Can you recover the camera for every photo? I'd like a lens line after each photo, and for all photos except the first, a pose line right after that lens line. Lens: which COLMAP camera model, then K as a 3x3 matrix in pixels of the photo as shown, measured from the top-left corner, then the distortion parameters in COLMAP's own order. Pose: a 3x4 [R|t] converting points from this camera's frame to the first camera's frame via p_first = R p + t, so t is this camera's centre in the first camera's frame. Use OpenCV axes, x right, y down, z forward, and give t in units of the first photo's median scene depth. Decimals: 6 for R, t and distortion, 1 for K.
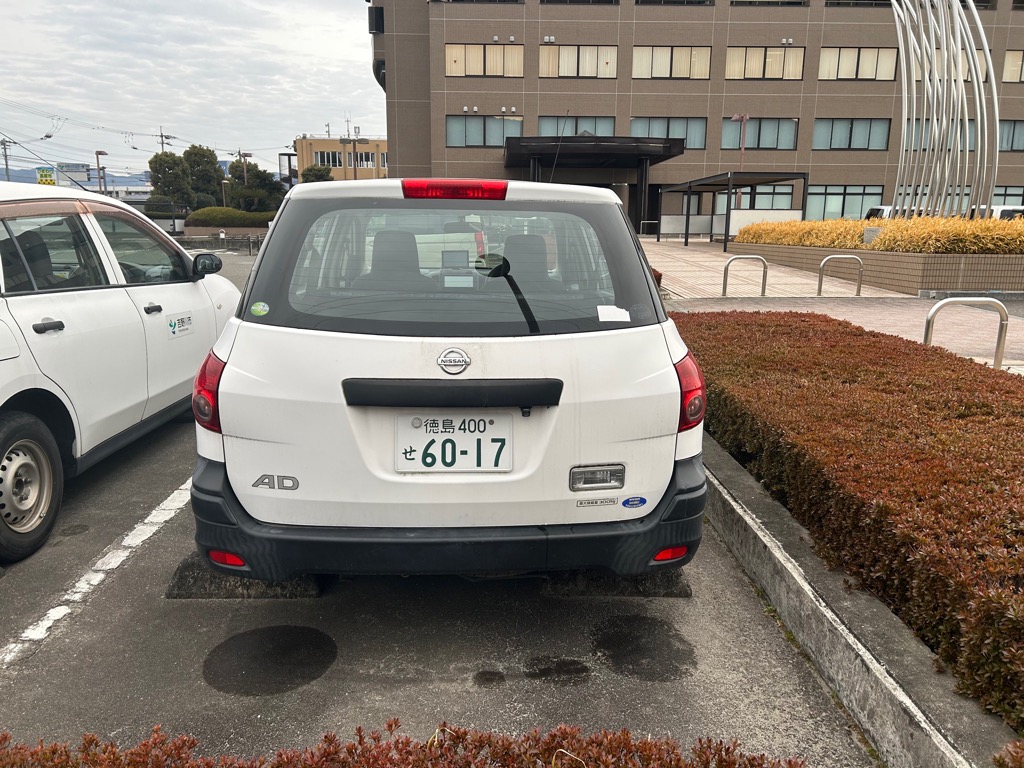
lens RADIAL K [[760.7, 0, 539.1], [0, 760.7, 379.7], [0, 0, 1]] dist [0.038825, -0.045002]
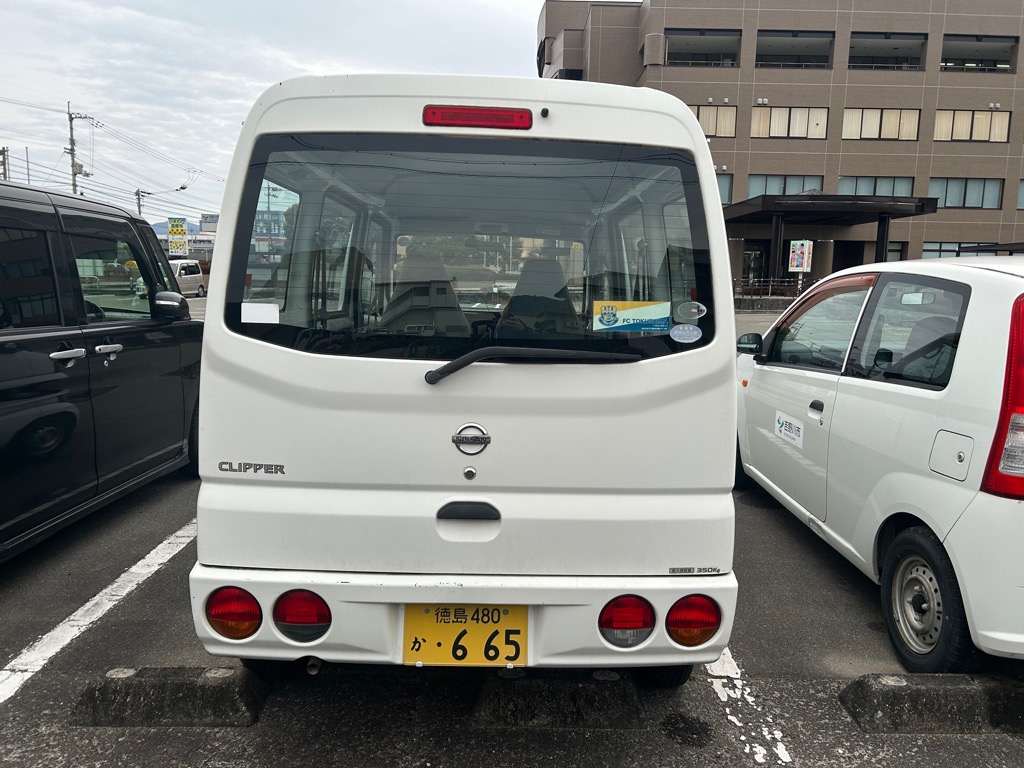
lens RADIAL K [[760.7, 0, 516.7], [0, 760.7, 380.7], [0, 0, 1]] dist [0.038825, -0.045002]
pose [[0.999905, 0.012198, -0.006374, -0.299254], [-0.012574, 0.997958, -0.062620, -0.004744], [0.005597, 0.062694, 0.998017, 0.003051]]
